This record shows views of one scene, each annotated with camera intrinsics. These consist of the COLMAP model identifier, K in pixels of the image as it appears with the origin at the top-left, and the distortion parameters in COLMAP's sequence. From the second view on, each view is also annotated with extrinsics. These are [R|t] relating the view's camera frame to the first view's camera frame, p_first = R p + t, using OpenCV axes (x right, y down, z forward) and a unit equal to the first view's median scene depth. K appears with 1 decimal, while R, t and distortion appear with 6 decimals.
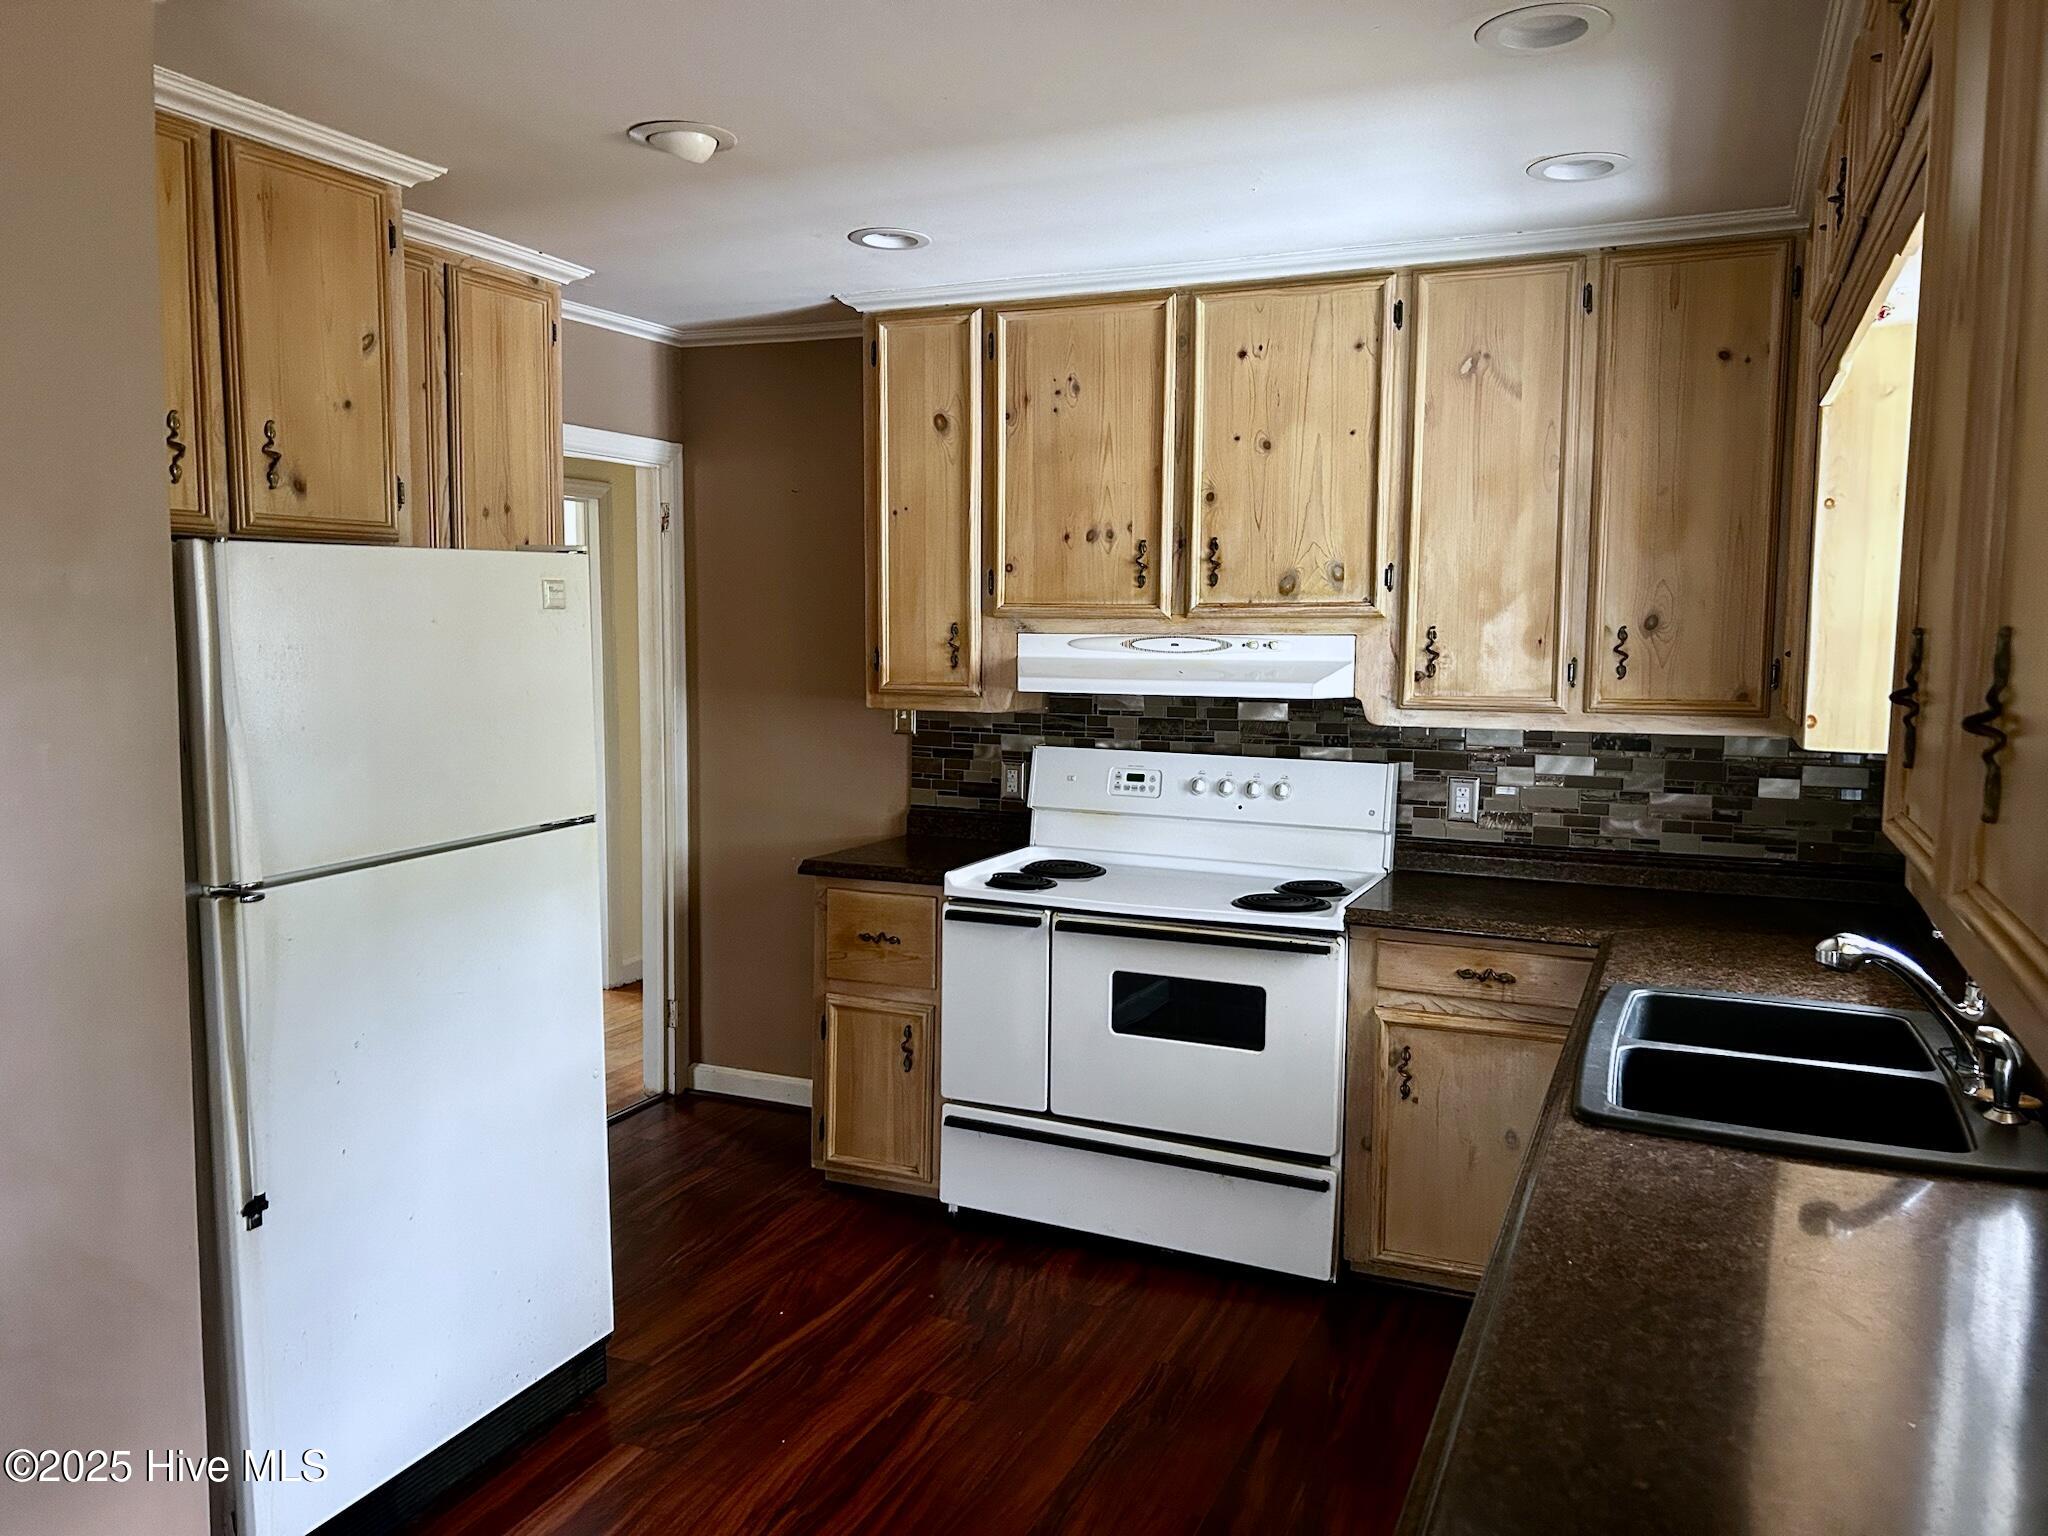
lens RADIAL K [[1558.8, 0, 1018.9], [0, 1558.8, 775.1], [0, 0, 1]] dist [0.051284, -0.055434]
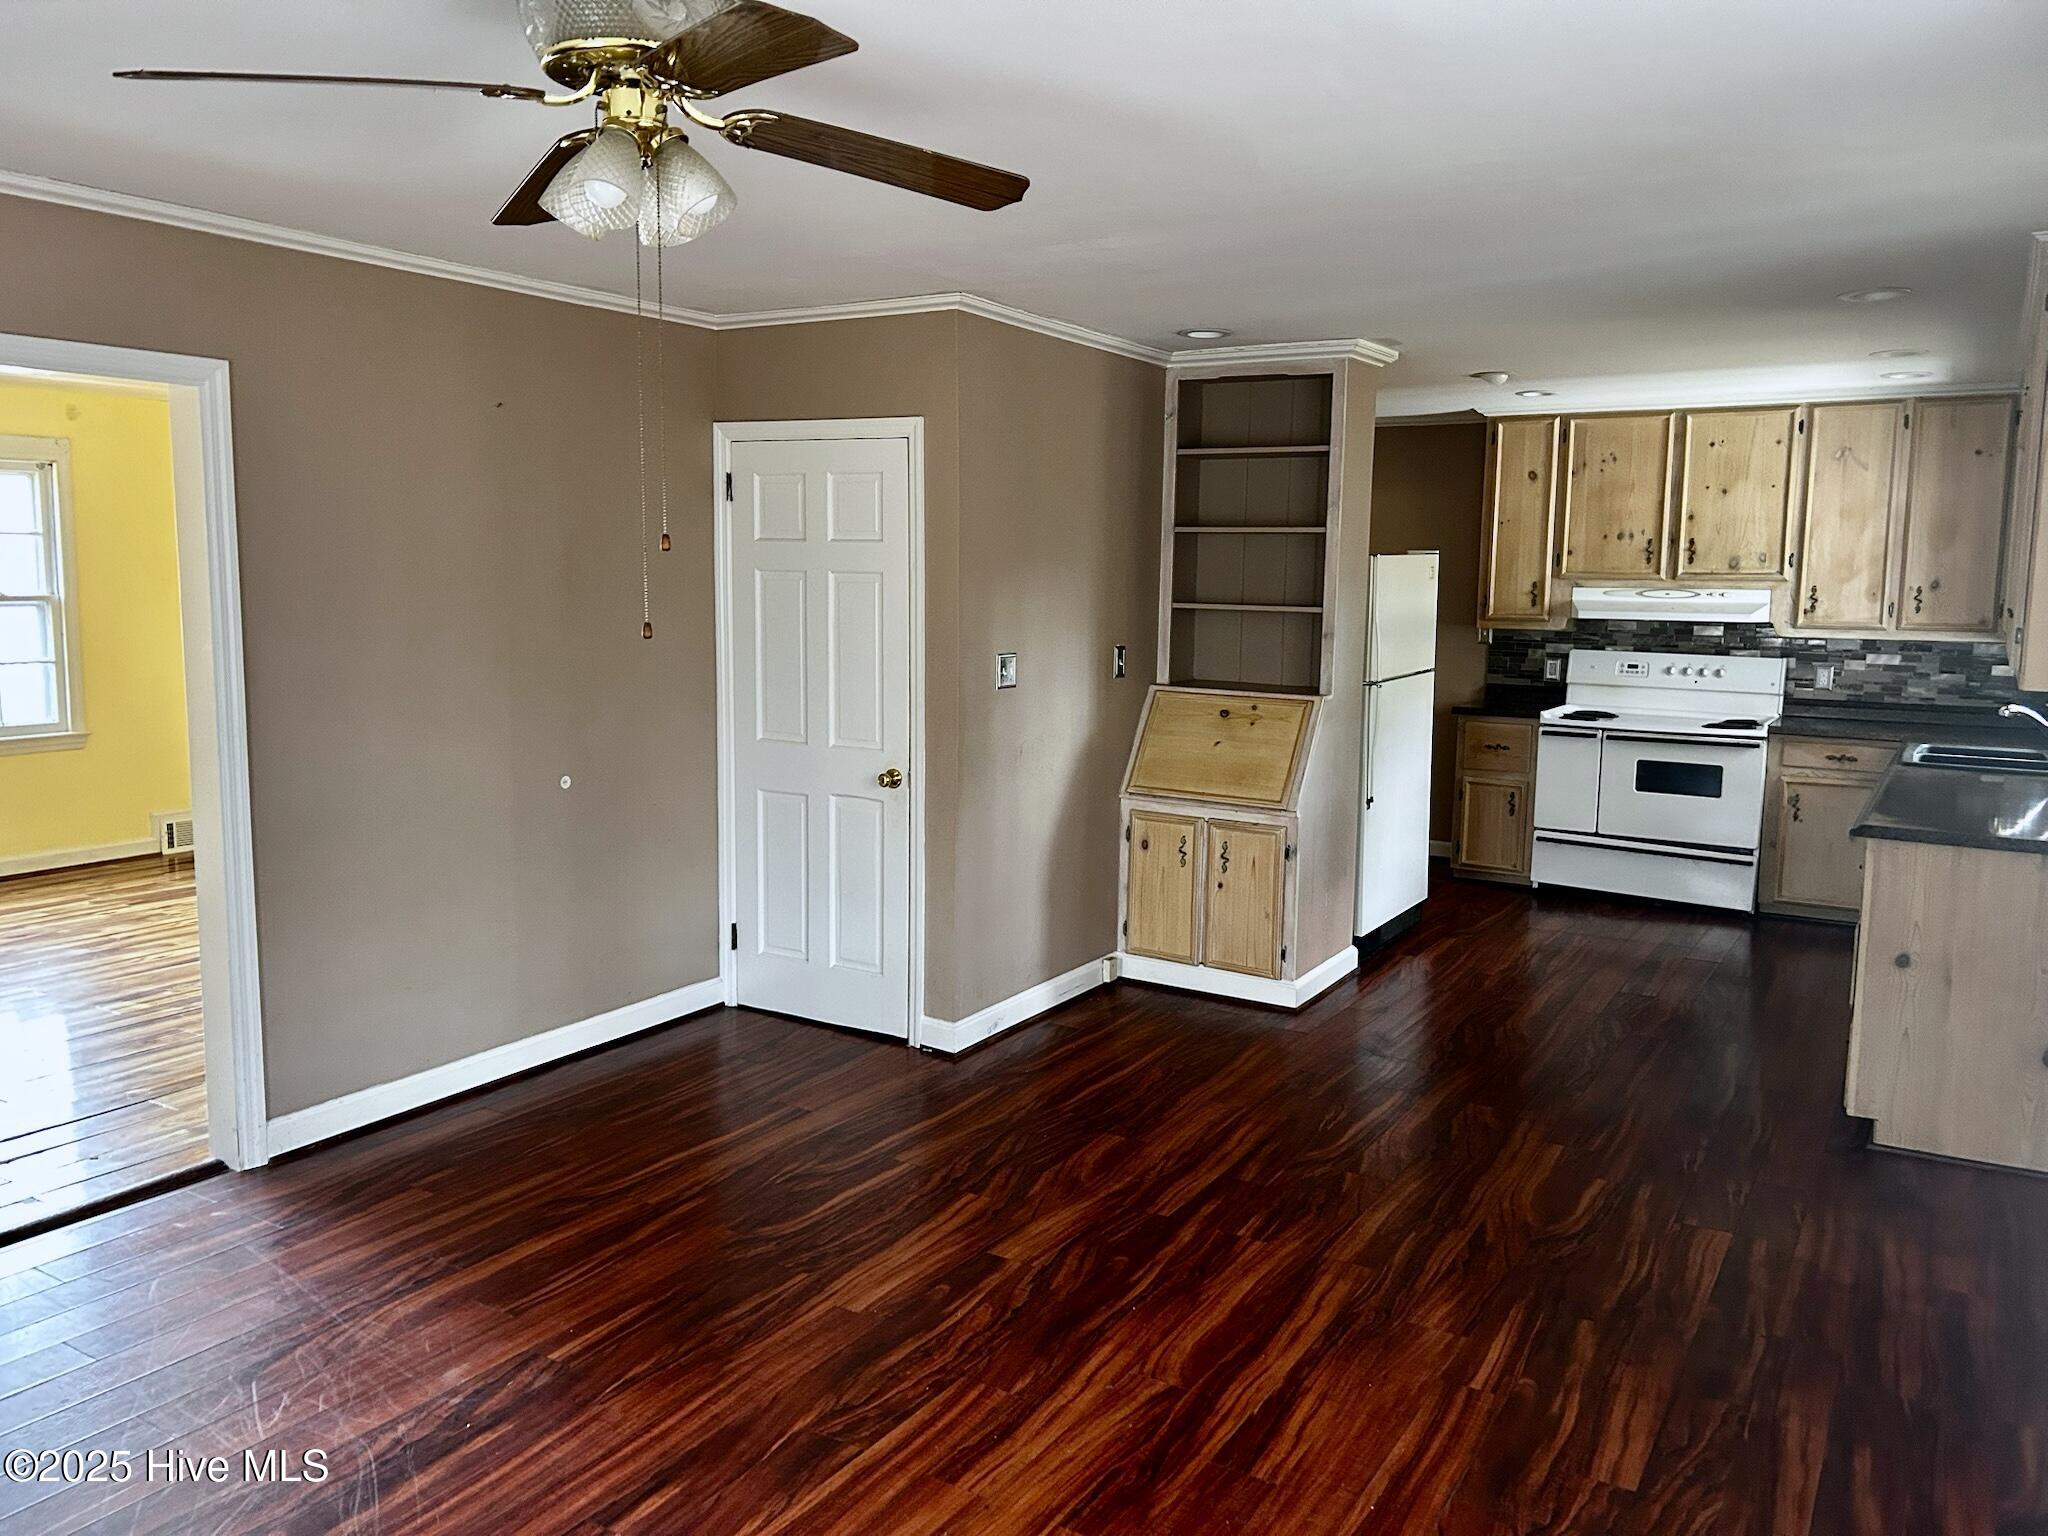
lens RADIAL K [[1558.8, 0, 1022.9], [0, 1558.8, 772.9], [0, 0, 1]] dist [0.051284, -0.055434]
pose [[0.993532, 0.023954, -0.110996, -0.479247], [-0.021266, 0.999453, 0.025345, 0.106129], [0.111542, -0.022820, 0.993498, -1.036391]]
